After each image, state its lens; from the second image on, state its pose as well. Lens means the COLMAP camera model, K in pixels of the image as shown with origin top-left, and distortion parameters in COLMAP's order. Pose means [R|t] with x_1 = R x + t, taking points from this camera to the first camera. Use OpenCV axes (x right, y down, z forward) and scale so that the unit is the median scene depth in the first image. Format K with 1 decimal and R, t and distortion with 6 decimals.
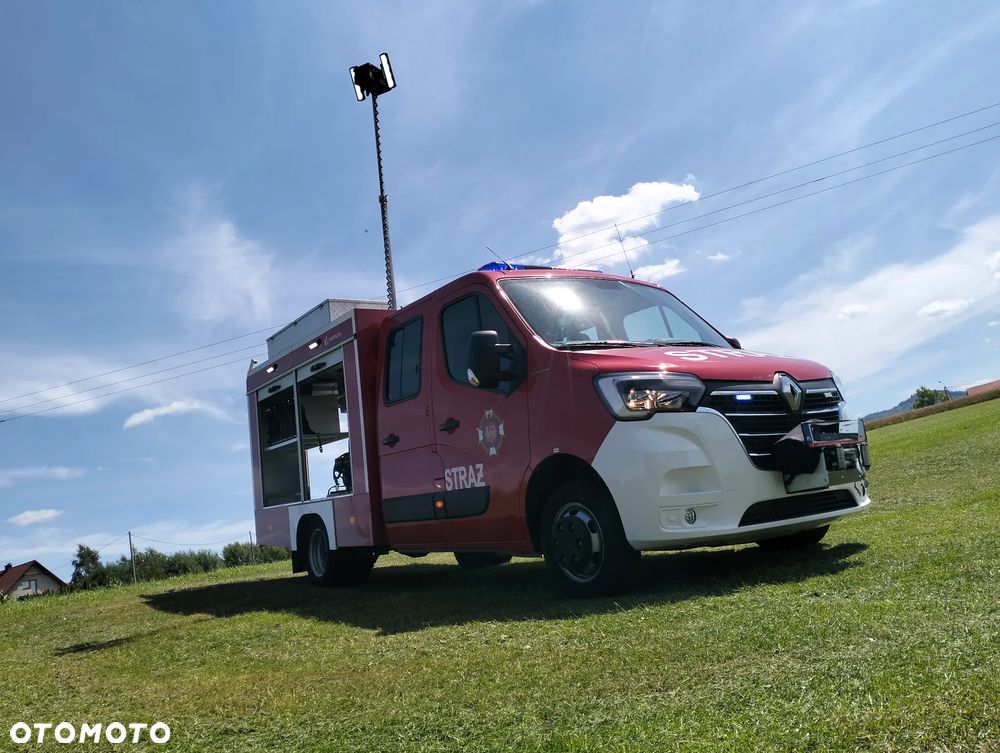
lens RADIAL K [[845.6, 0, 475.1], [0, 845.6, 365.0], [0, 0, 1]] dist [0.180275, -0.427655]
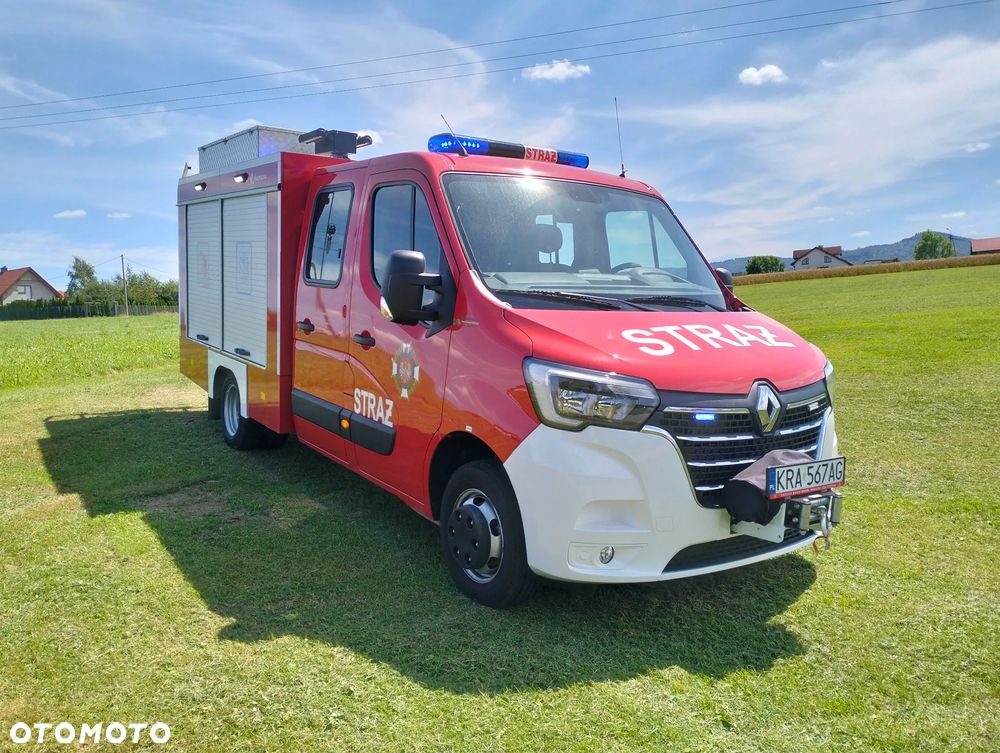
lens RADIAL K [[828.5, 0, 478.3], [0, 828.5, 378.2], [0, 0, 1]] dist [0.139781, -0.315998]
pose [[0.989647, 0.140964, 0.027000, 0.074903], [-0.142726, 0.946717, 0.288715, -0.171461], [0.015137, -0.289579, 0.957034, 0.250617]]
